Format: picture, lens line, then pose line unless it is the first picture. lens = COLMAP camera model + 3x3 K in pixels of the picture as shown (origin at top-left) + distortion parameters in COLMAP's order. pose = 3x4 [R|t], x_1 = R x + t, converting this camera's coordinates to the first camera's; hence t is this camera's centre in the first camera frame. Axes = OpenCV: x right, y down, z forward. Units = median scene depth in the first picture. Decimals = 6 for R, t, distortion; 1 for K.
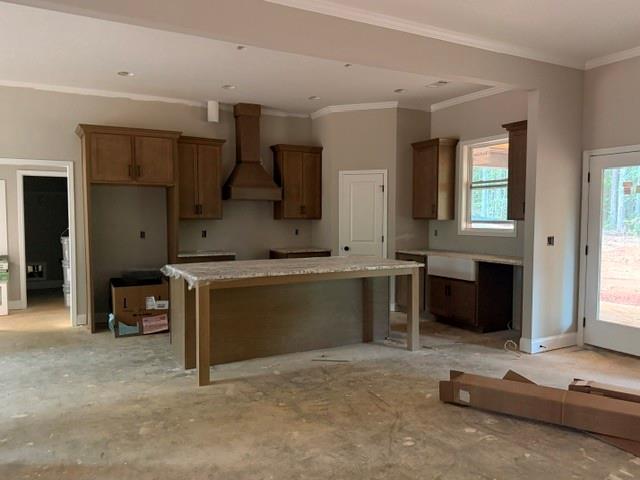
lens RADIAL K [[498.2, 0, 329.4], [0, 498.2, 240.9], [0, 0, 1]] dist [0.007956, 0.000293]
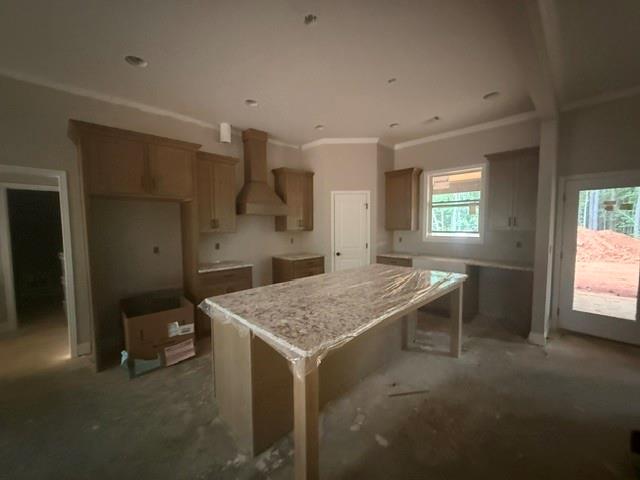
lens RADIAL K [[256.8, 0, 320.0], [0, 256.8, 240.0], [0, 0, 1]] dist [-0.001240, -0.000094]
pose [[0.964668, -0.022917, 0.262471, -0.218591], [0.019981, 0.999704, 0.013850, -0.036999], [-0.262711, -0.008117, 0.964841, 0.478812]]
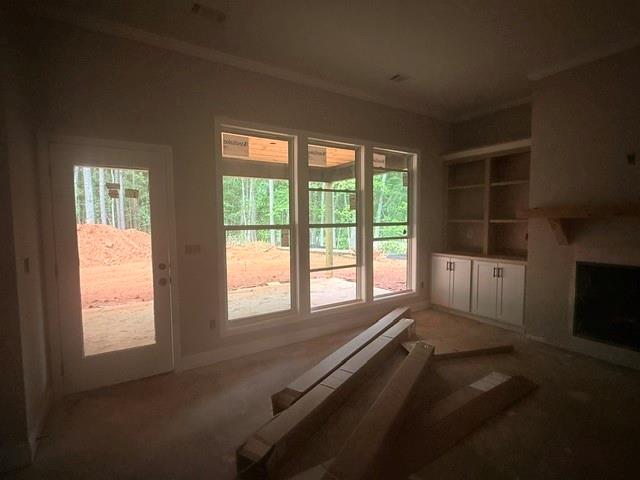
lens RADIAL K [[309.7, 0, 317.1], [0, 309.7, 241.1], [0, 0, 1]] dist [-0.015720, -0.000632]
pose [[-0.069384, -0.066940, 0.995342, 0.038920], [0.059954, 0.995663, 0.071141, -0.031091], [-0.995787, 0.064610, -0.065070, 0.578358]]
